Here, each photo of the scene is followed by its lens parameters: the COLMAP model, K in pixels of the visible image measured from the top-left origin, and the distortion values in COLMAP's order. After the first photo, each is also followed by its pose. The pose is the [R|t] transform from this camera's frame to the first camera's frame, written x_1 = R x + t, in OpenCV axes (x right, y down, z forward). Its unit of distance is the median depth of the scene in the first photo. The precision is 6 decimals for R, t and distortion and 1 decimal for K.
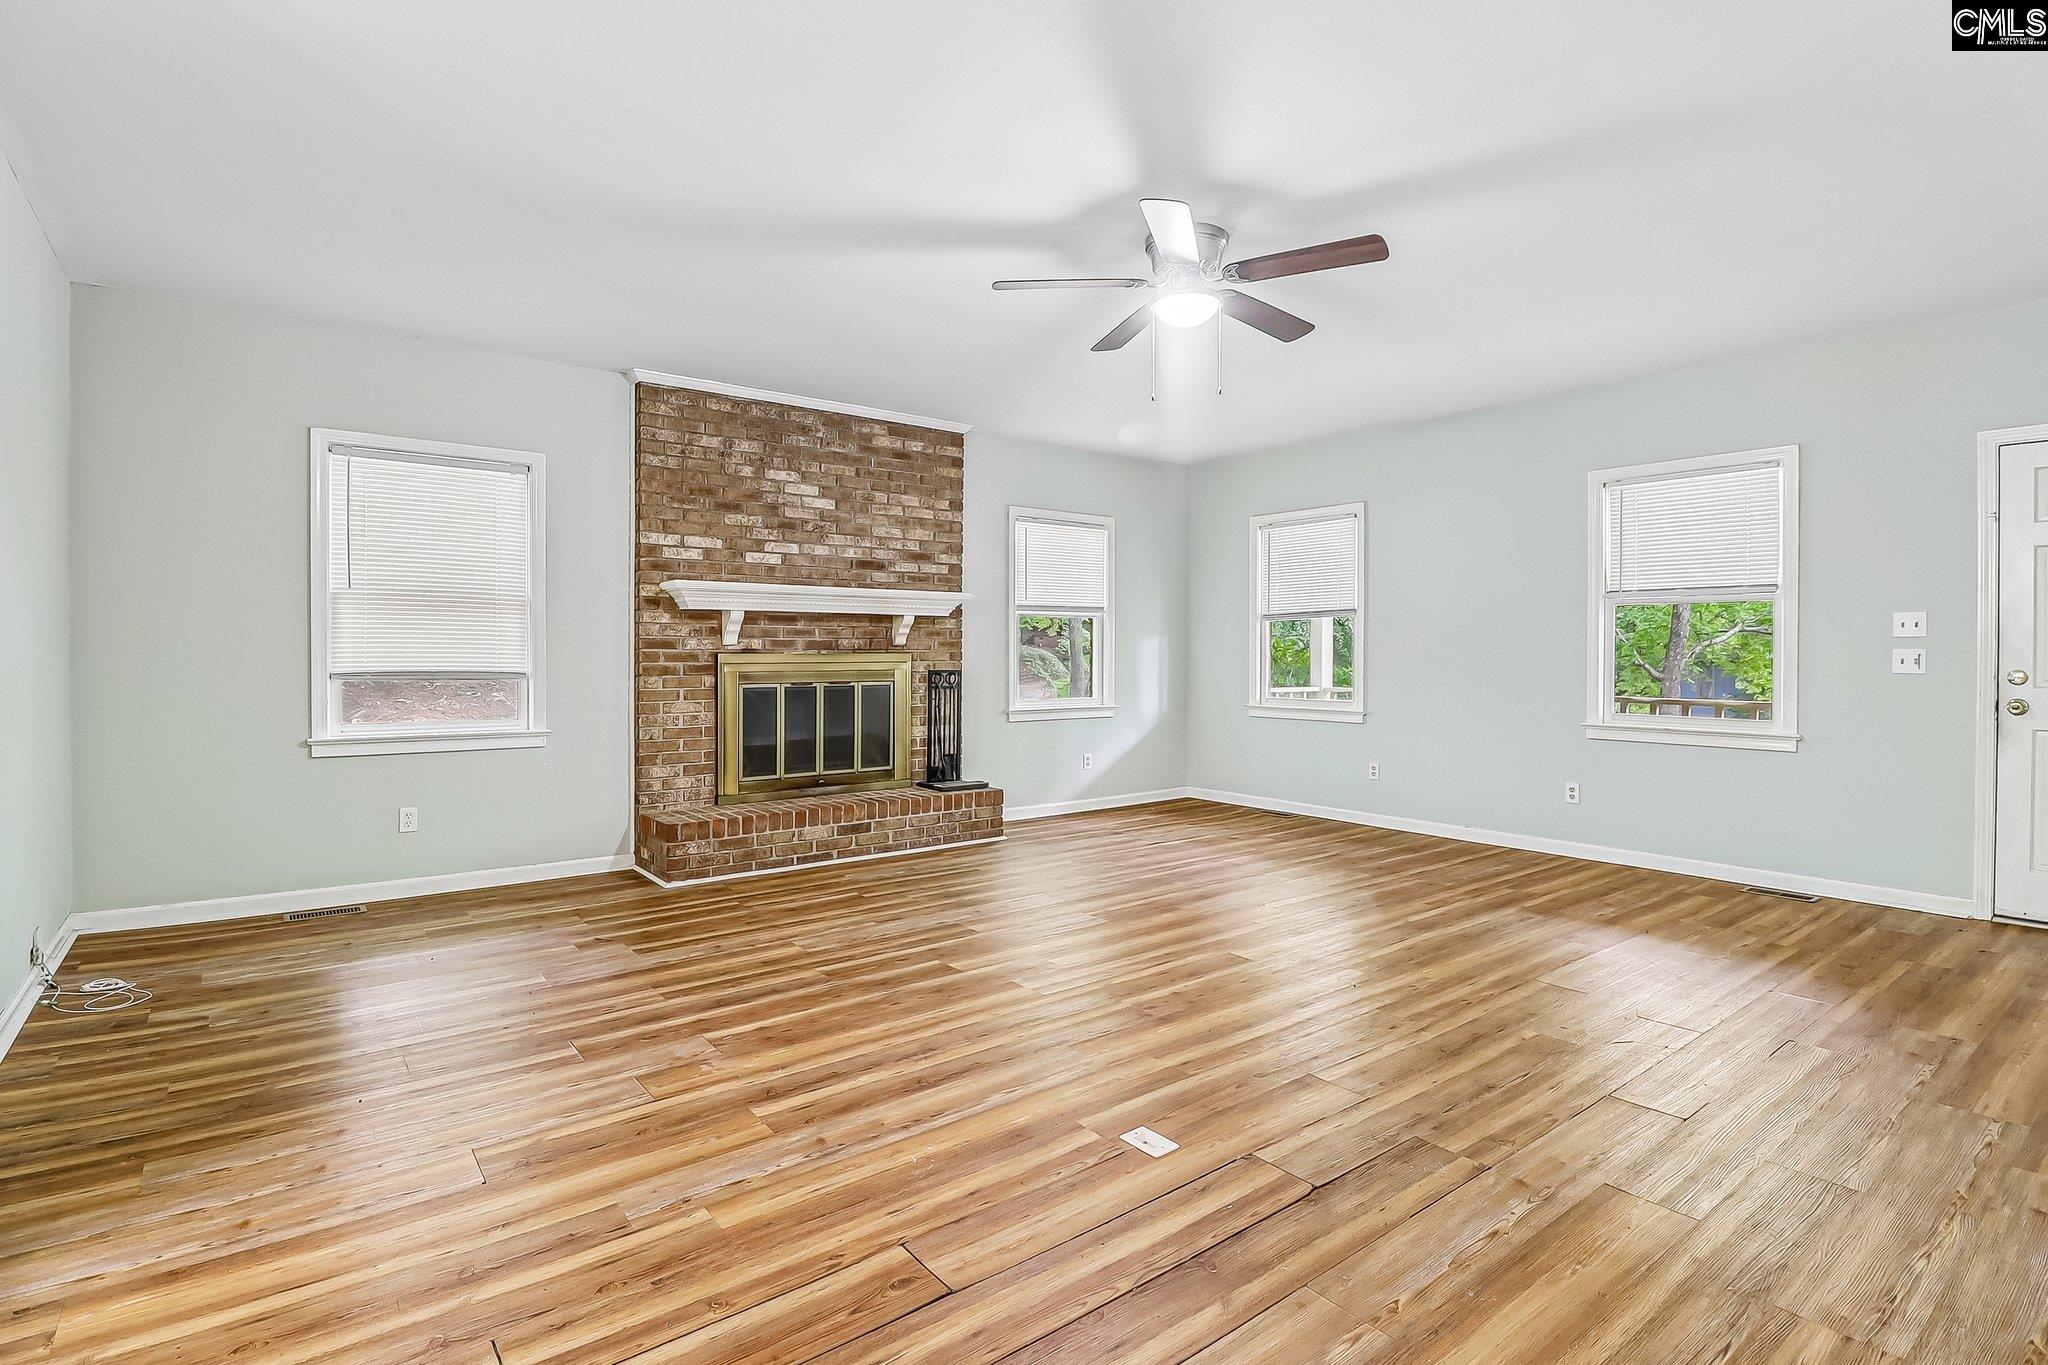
lens RADIAL K [[962.2, 0, 1006.2], [0, 962.2, 661.1], [0, 0, 1]] dist [-0.002019, -0.009247]
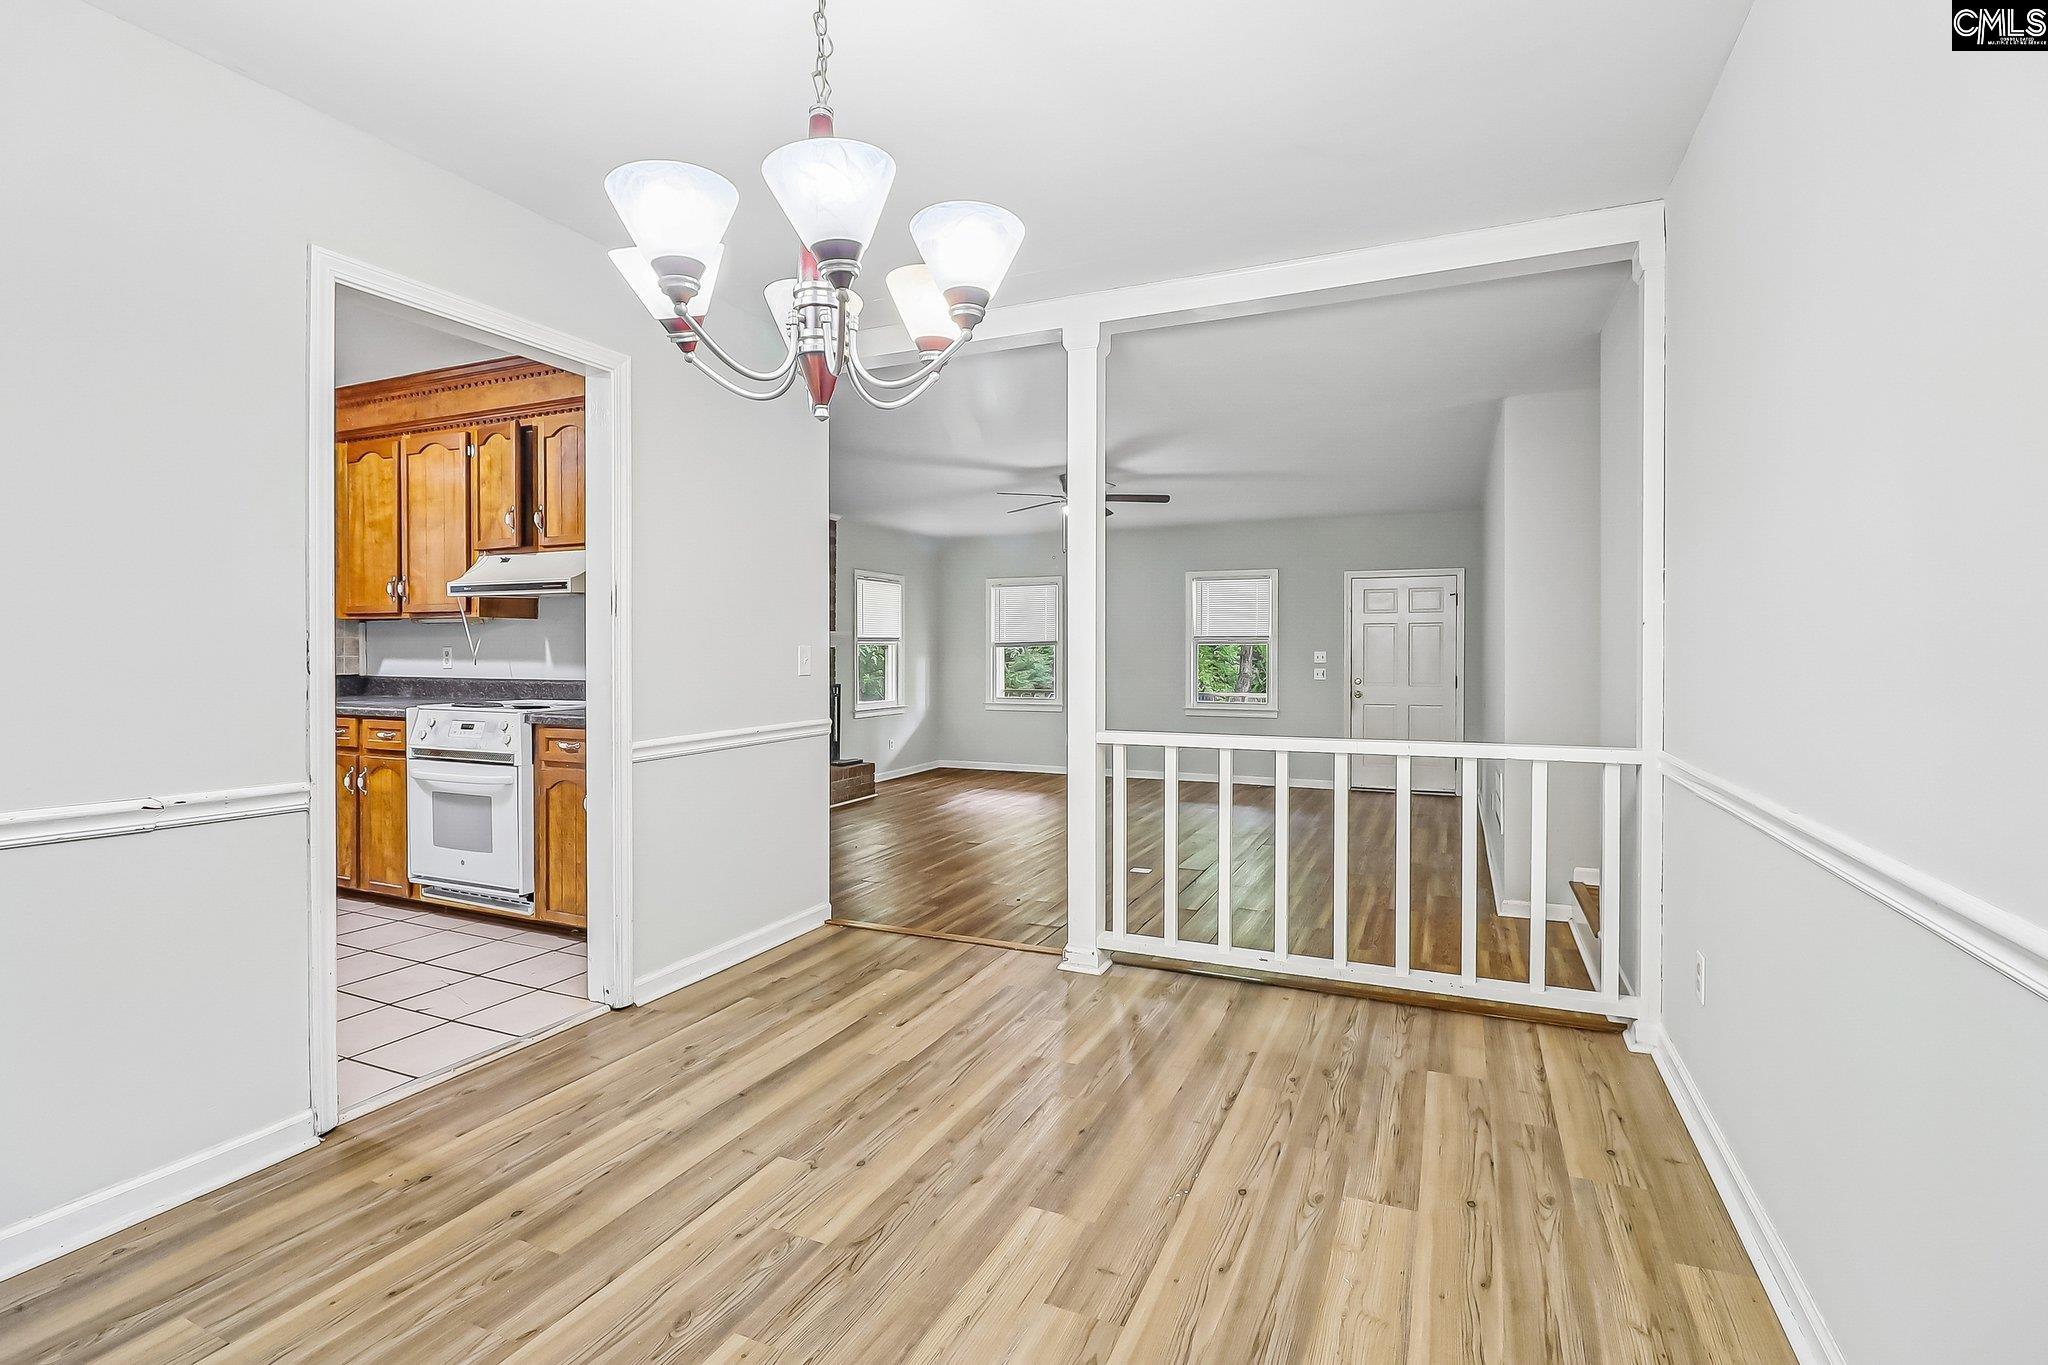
lens RADIAL K [[962.2, 0, 1034.8], [0, 962.2, 662.3], [0, 0, 1]] dist [-0.002019, -0.009247]
pose [[0.862502, -0.004197, 0.506036, -0.544893], [0.003844, 0.999991, 0.001743, -0.024892], [-0.506039, 0.000442, 0.862511, -0.422265]]
